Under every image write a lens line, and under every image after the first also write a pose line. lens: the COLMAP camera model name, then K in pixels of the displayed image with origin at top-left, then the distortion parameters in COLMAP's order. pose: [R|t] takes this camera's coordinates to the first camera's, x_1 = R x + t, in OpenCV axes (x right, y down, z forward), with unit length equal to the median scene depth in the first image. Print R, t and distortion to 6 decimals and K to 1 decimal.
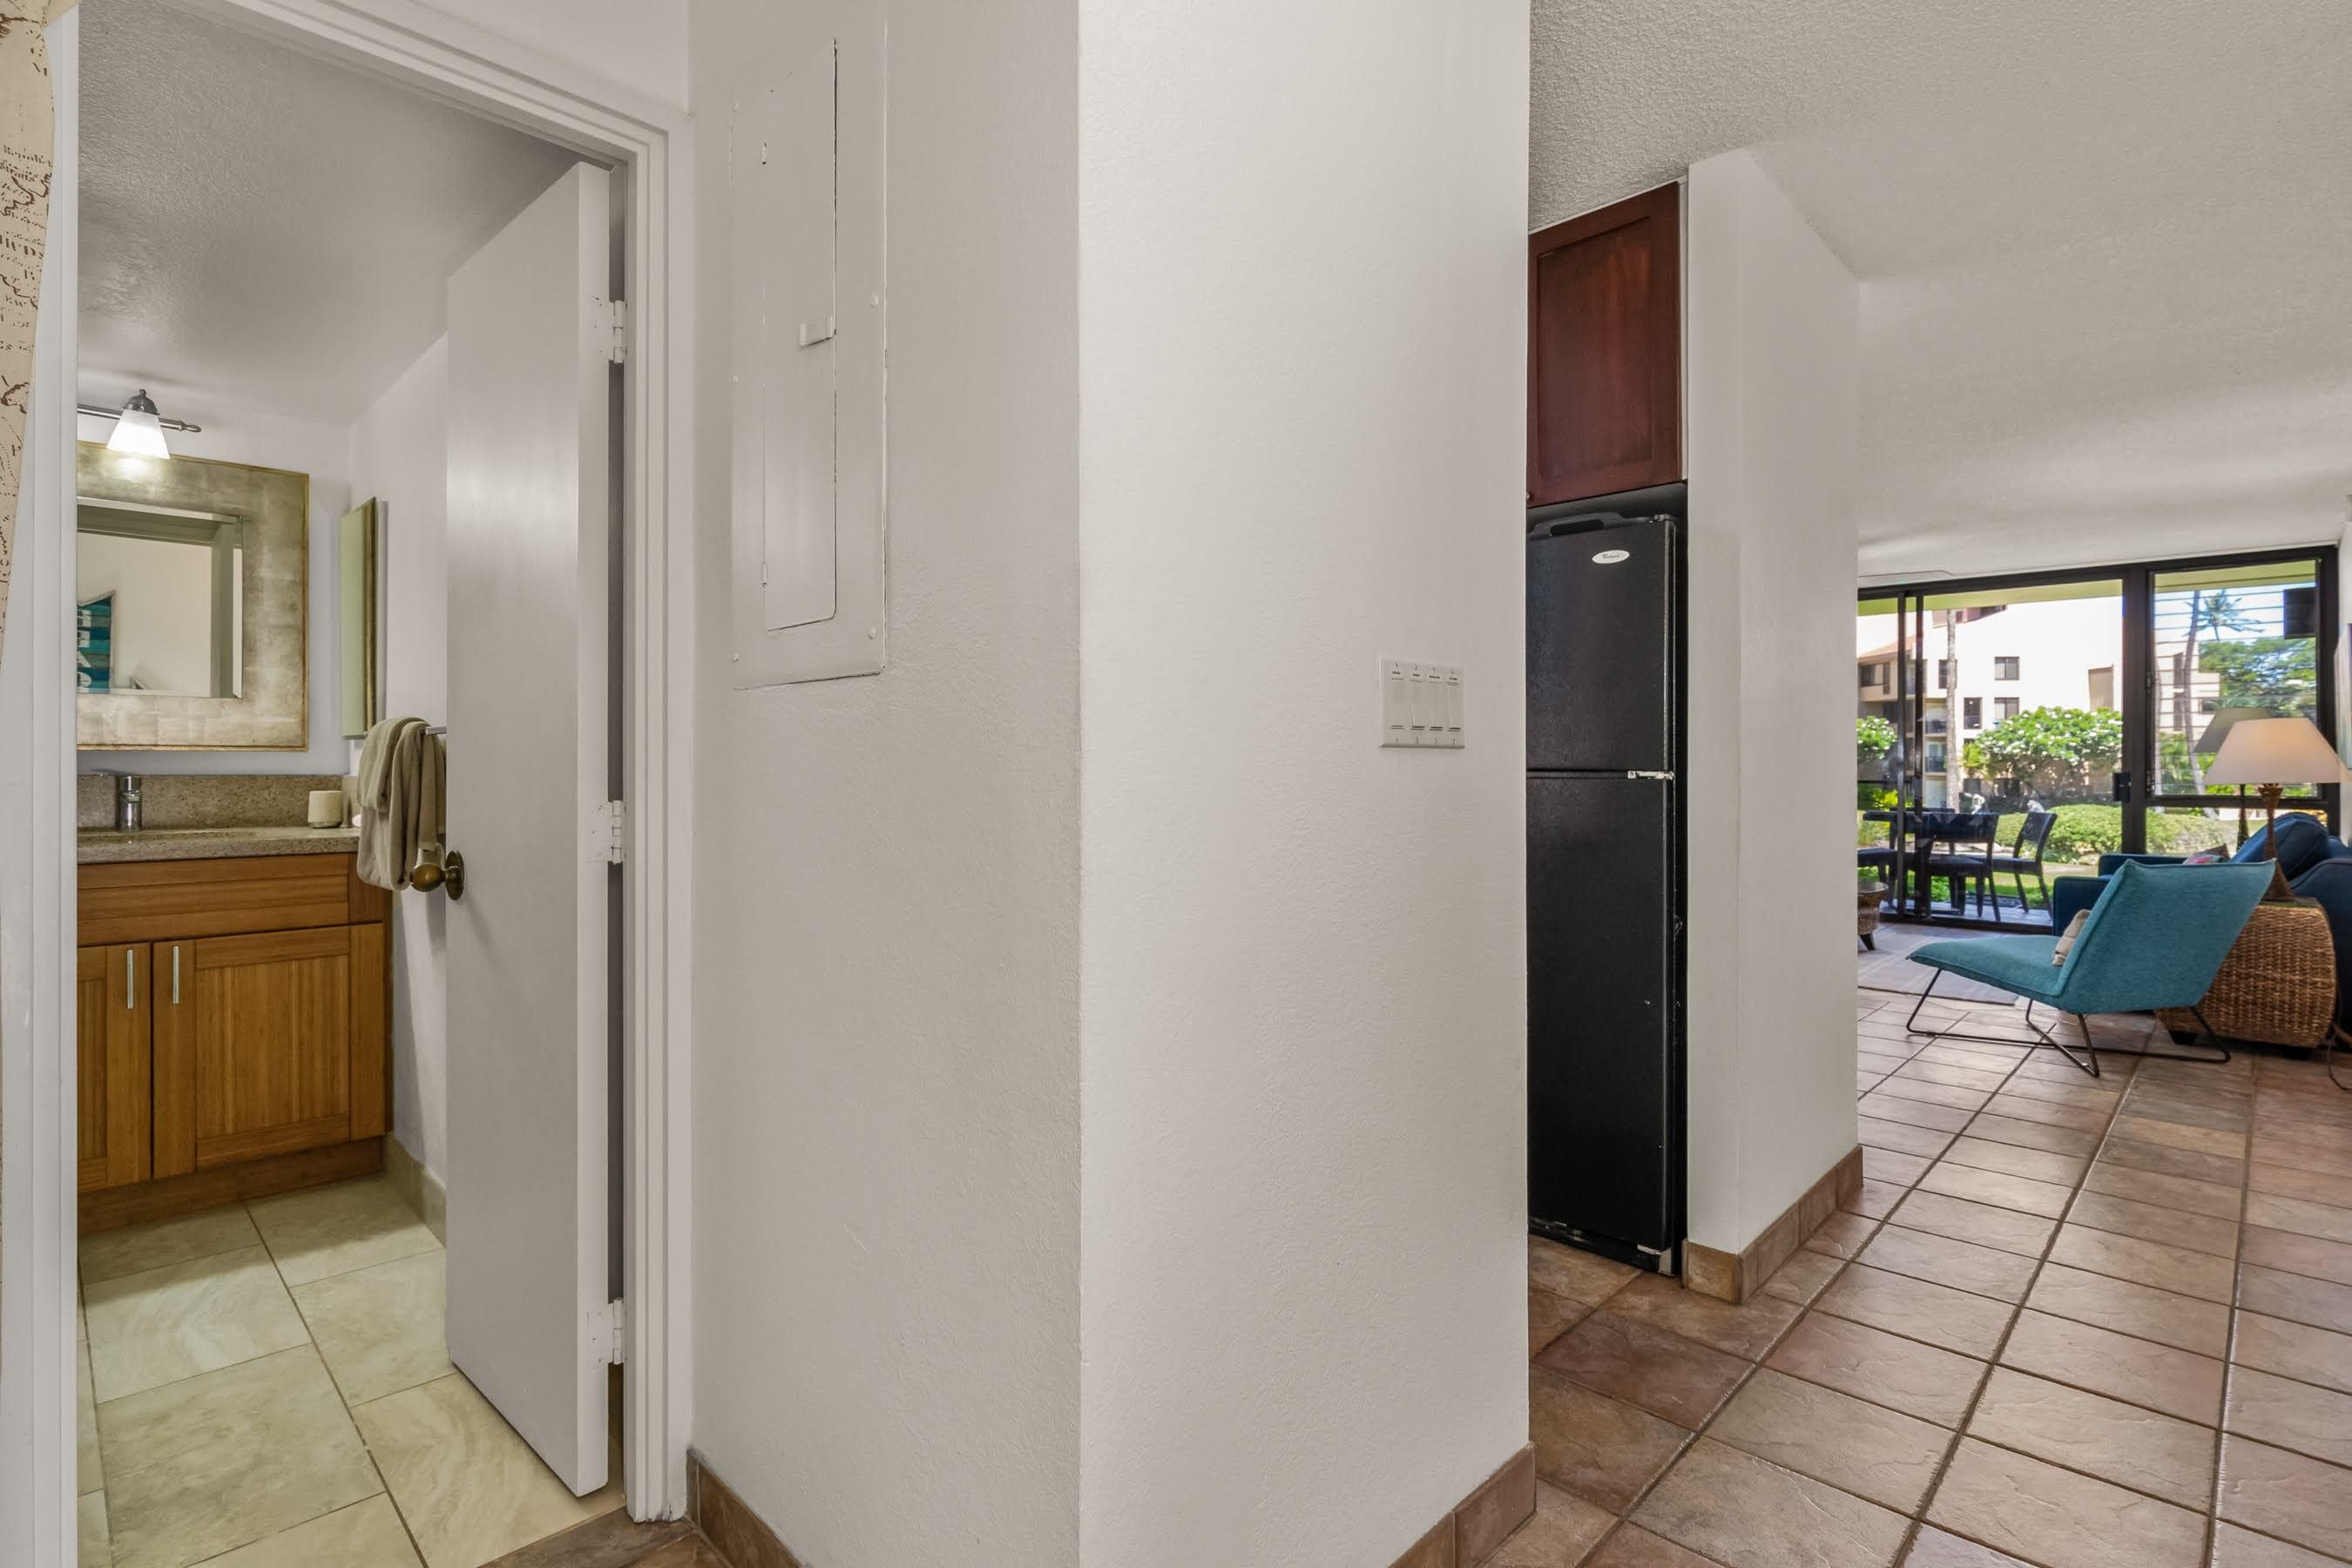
lens RADIAL K [[1083.9, 0, 1176.0], [0, 1083.9, 784.0], [0, 0, 1]] dist [0.018175, 0.000167]
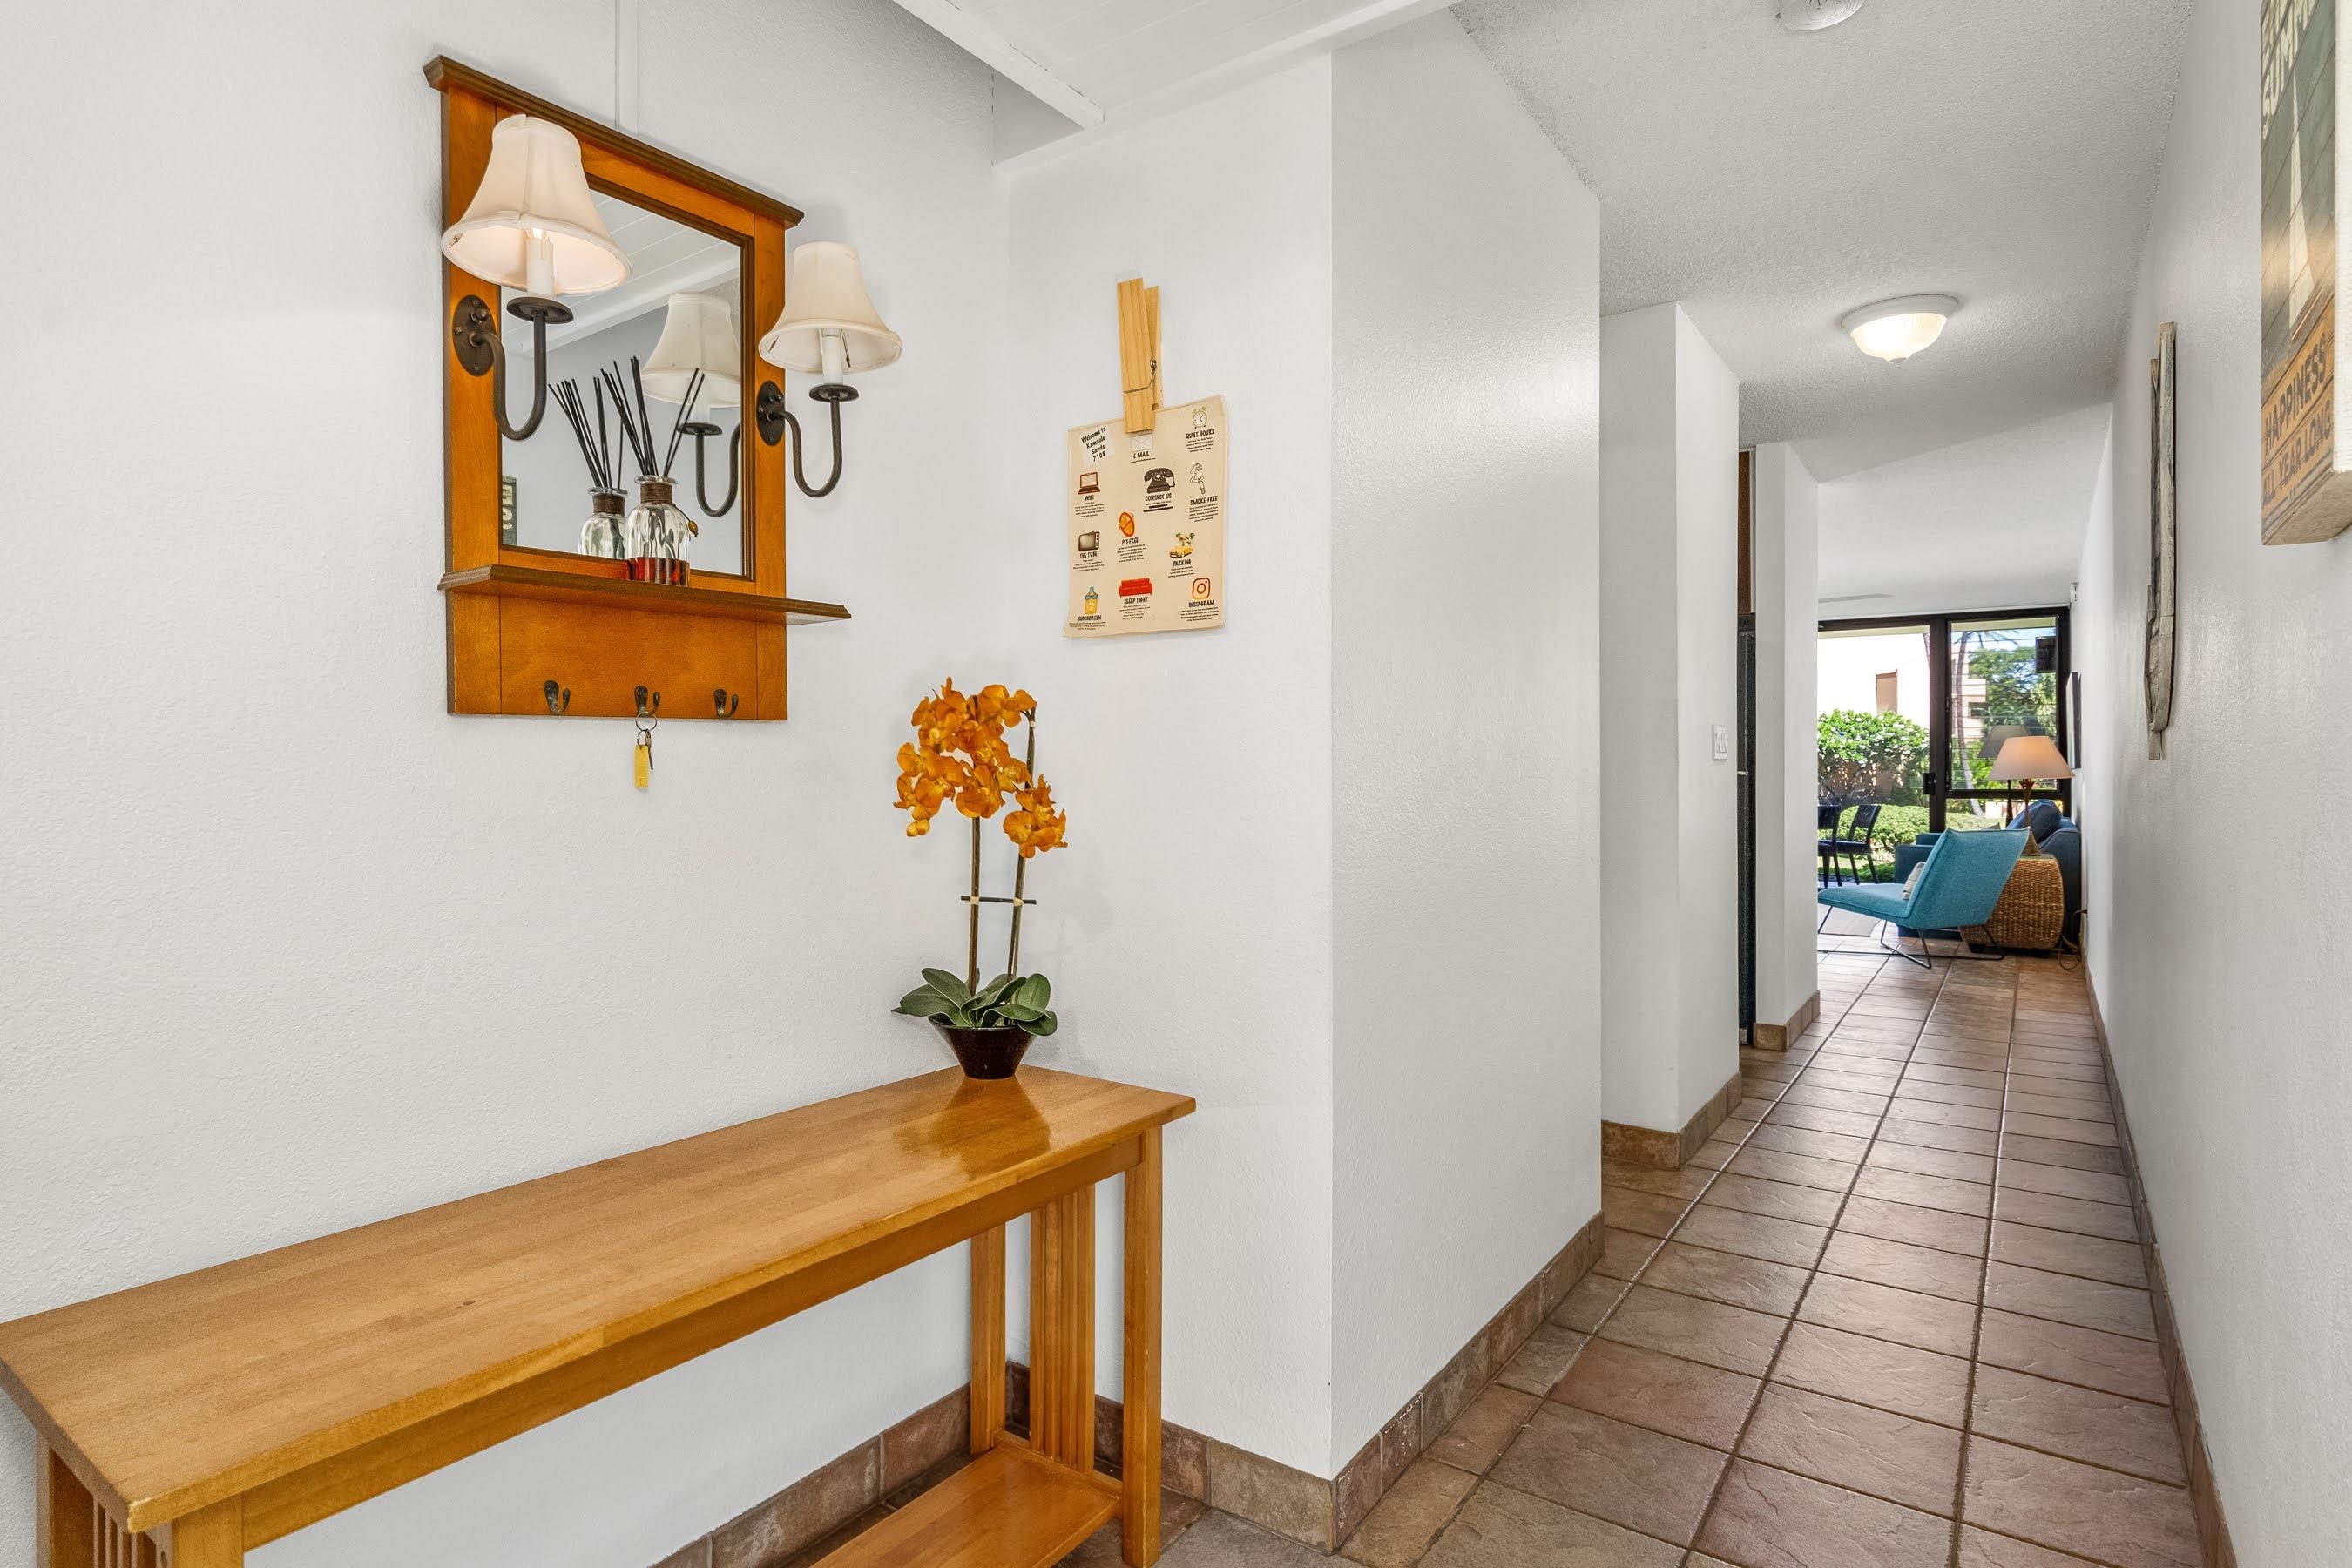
lens RADIAL K [[1112.7, 0, 1167.4], [0, 1112.7, 809.8], [0, 0, 1]] dist [-0.002930, -0.000110]
pose [[0.992252, -0.009261, 0.123898, -0.333572], [0.006938, 0.999792, 0.019166, 0.004595], [-0.124050, -0.018158, 0.992110, -0.330832]]
